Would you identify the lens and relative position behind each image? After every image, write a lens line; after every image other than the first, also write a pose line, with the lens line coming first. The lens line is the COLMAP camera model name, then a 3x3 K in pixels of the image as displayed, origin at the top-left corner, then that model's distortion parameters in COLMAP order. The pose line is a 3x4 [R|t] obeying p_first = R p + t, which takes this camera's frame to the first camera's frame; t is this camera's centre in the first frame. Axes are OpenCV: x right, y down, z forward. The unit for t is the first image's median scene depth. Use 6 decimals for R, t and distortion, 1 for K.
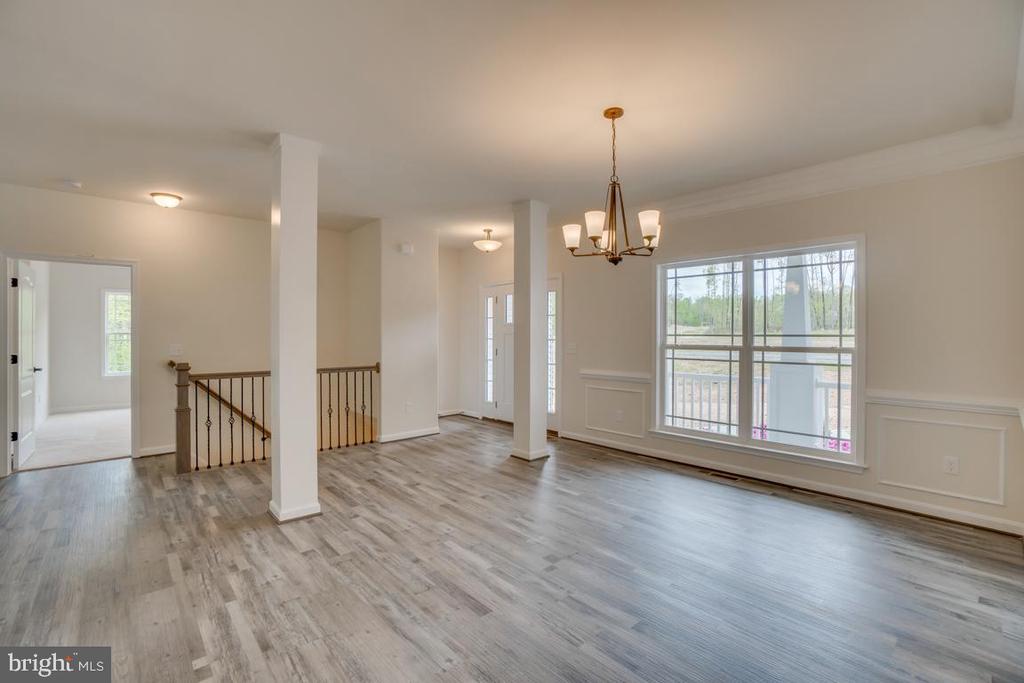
lens RADIAL K [[451.5, 0, 517.7], [0, 451.5, 334.1], [0, 0, 1]] dist [-0.060672, 0.018718]
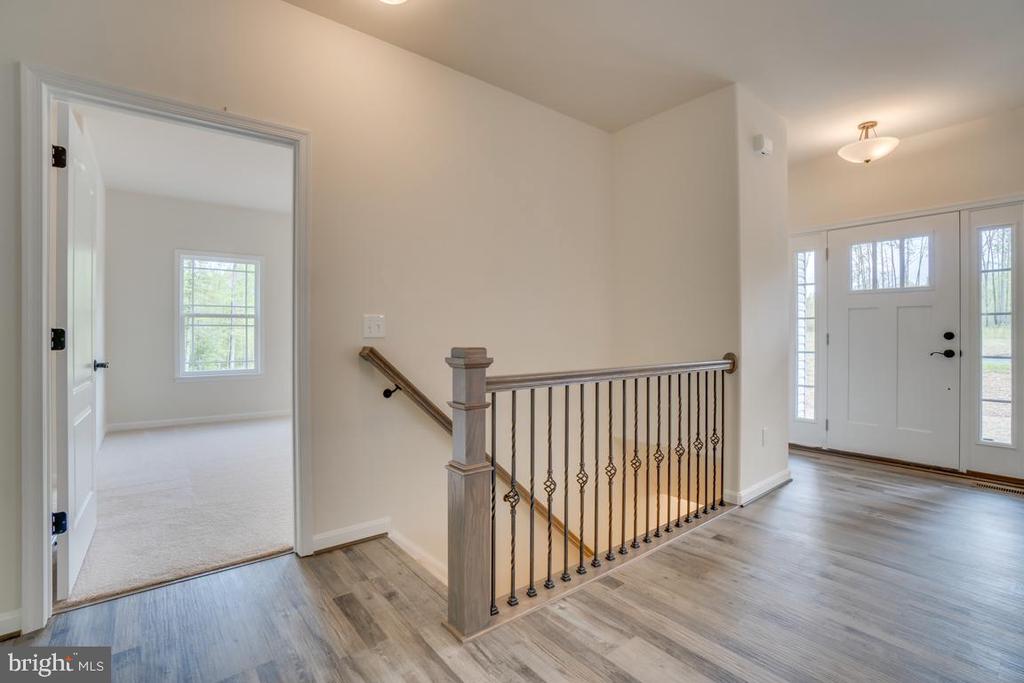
lens RADIAL K [[457.3, 0, 514.2], [0, 457.3, 335.3], [0, 0, 1]] dist [-0.056217, 0.019844]
pose [[0.998346, -0.000132, -0.057492, -0.627724], [0.000225, 0.999999, 0.001612, 0.048574], [0.057492, -0.001623, 0.998345, 0.533408]]
